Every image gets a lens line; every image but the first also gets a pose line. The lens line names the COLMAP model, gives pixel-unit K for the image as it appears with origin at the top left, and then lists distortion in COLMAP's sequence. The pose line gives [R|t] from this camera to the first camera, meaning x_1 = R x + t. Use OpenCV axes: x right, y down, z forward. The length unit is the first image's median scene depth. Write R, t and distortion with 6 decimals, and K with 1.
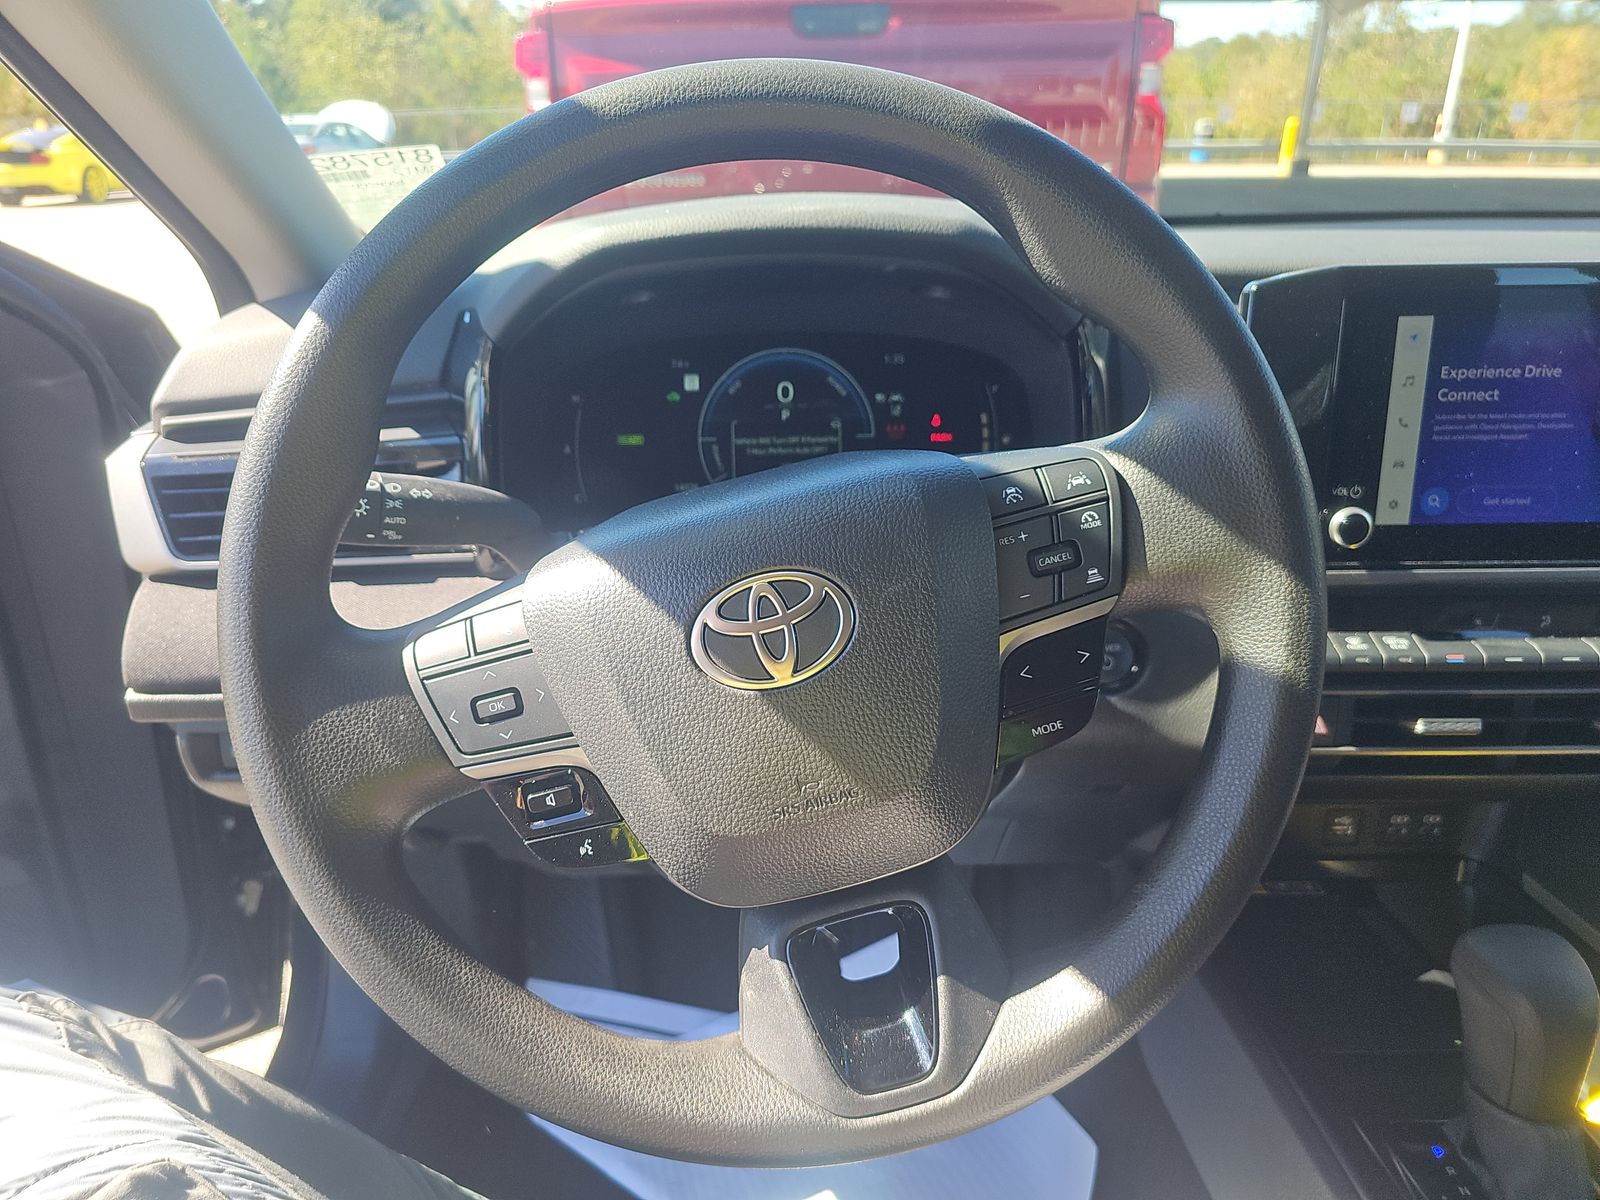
lens RADIAL K [[1042.7, 0, 800.0], [0, 1042.7, 600.0], [0, 0, 1]] dist [0.041682, -0.071330]
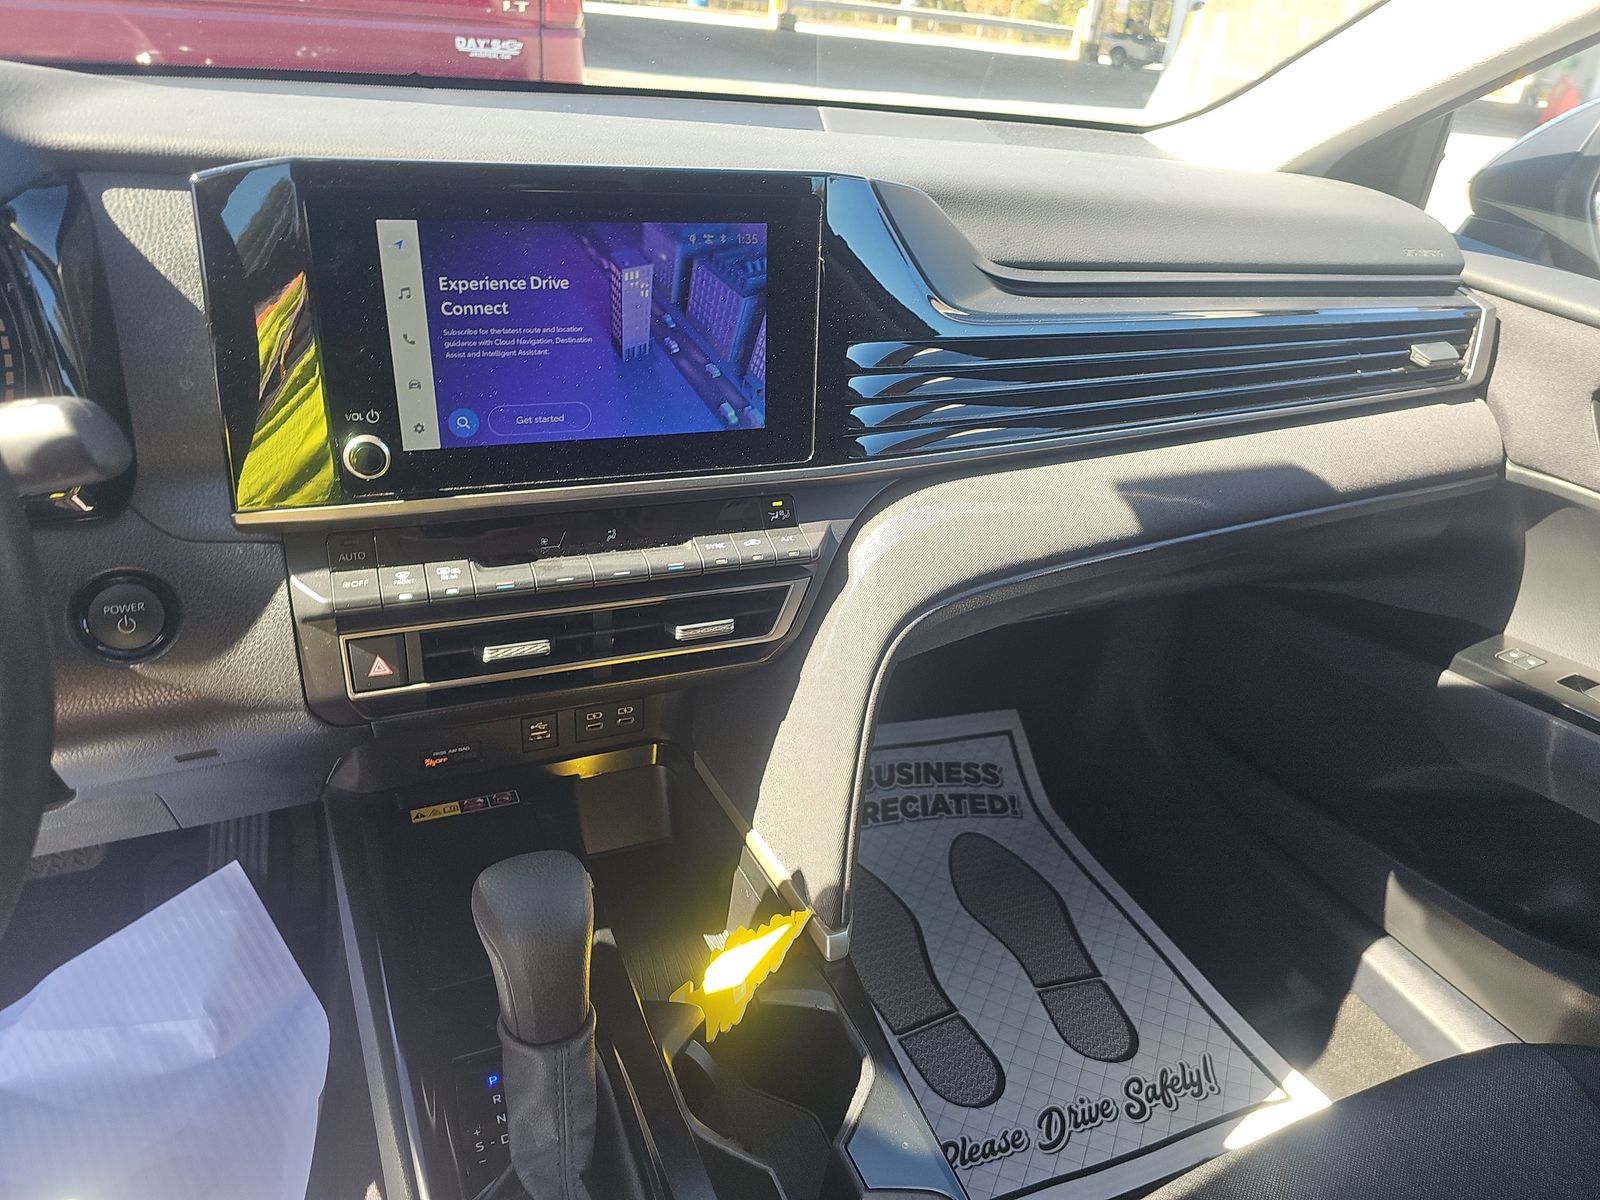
lens RADIAL K [[1042.7, 0, 800.0], [0, 1042.7, 600.0], [0, 0, 1]] dist [0.041682, -0.071330]
pose [[0.911777, -0.113625, 0.394655, 0.492433], [0.059896, 0.987481, 0.145925, -0.056140], [-0.406295, -0.109412, 0.907168, 0.001030]]
